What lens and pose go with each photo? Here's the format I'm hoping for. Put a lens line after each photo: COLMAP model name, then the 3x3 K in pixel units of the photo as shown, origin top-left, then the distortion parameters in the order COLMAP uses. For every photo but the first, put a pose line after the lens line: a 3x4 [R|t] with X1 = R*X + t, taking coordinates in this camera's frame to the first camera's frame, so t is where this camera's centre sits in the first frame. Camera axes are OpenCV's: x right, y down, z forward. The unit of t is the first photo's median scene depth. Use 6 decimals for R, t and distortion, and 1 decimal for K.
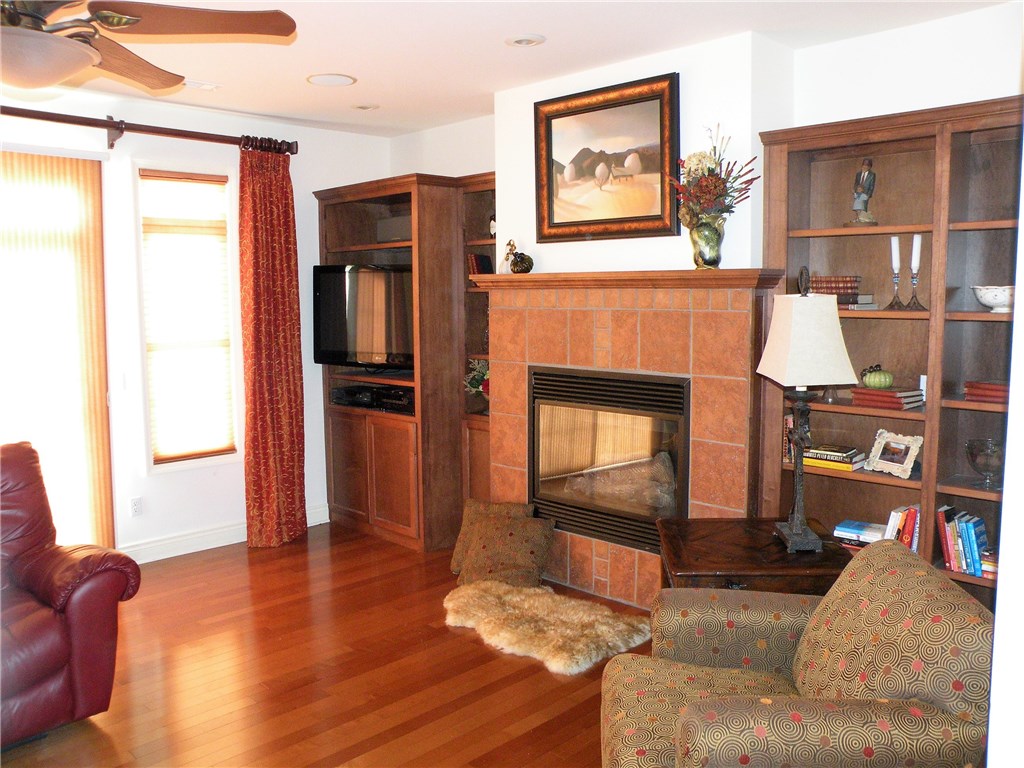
lens RADIAL K [[870.5, 0, 513.7], [0, 870.5, 385.1], [0, 0, 1]] dist [-0.015302, -0.003697]
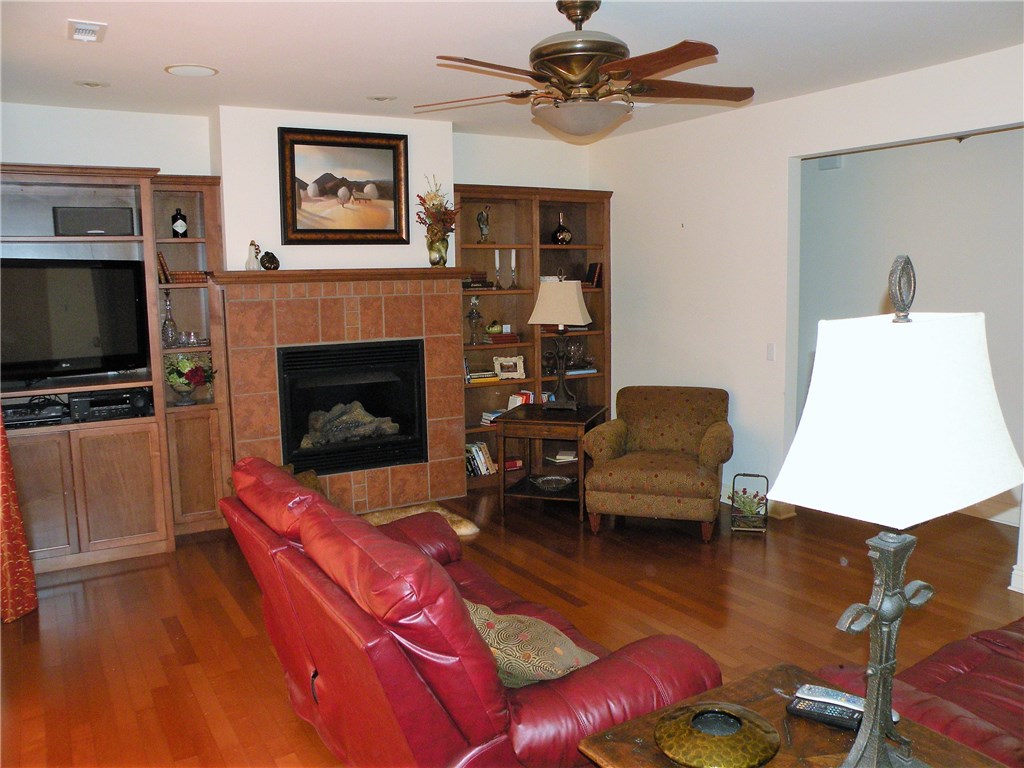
lens RADIAL K [[870.5, 0, 513.1], [0, 870.5, 383.9], [0, 0, 1]] dist [-0.015302, -0.003697]
pose [[0.266989, -0.123229, 0.955788, -1.108171], [0.122666, 0.988069, 0.093126, -0.048119], [-0.955861, 0.092379, 0.278920, 0.397531]]
